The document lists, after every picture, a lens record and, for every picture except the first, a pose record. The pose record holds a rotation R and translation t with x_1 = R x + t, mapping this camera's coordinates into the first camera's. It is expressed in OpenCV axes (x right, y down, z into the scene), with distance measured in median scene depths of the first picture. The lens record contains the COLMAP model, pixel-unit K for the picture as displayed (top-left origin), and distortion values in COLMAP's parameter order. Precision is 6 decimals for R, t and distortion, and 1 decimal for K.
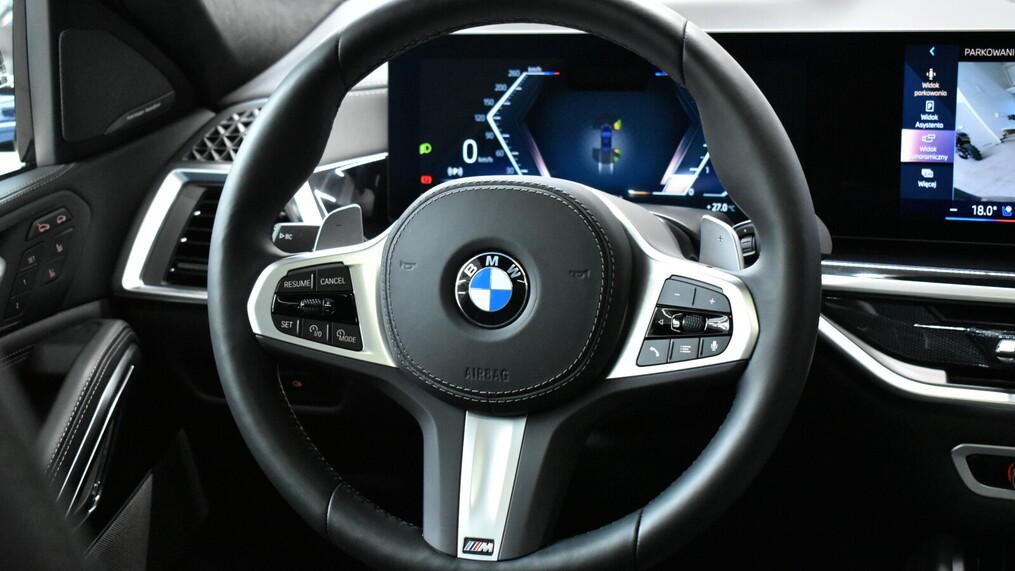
lens RADIAL K [[1653.8, 0, 507.9], [0, 1653.8, 278.6], [0, 0, 1]] dist [-0.028815, 0.000000]
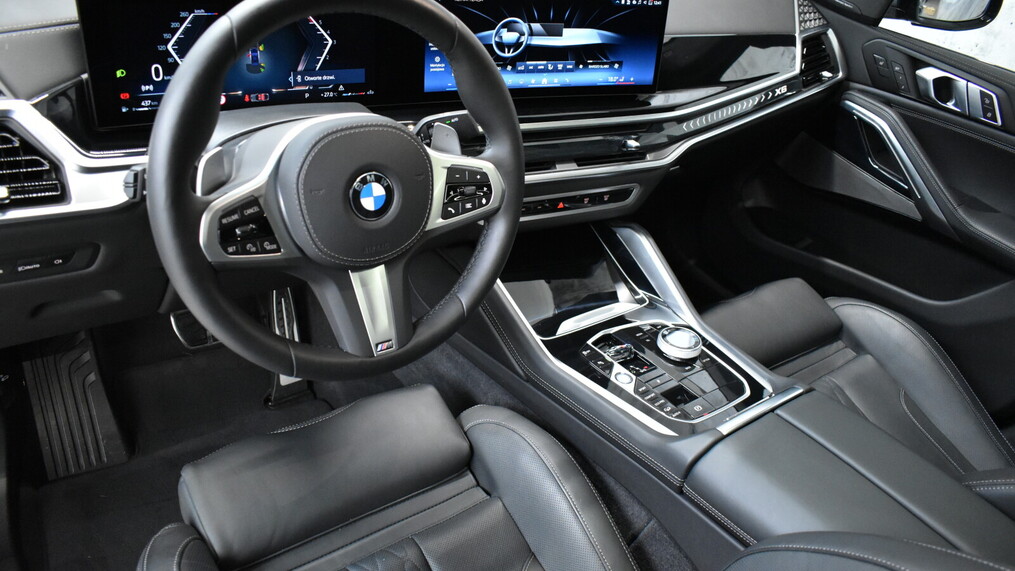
lens RADIAL K [[774.7, 0, 504.4], [0, 774.7, 280.1], [0, 0, 1]] dist [-0.021000, 0.015044]
pose [[0.594345, -0.314434, 0.740193, -0.481902], [0.037924, 0.930332, 0.364753, -0.174448], [-0.803316, -0.188718, 0.564862, 0.442017]]
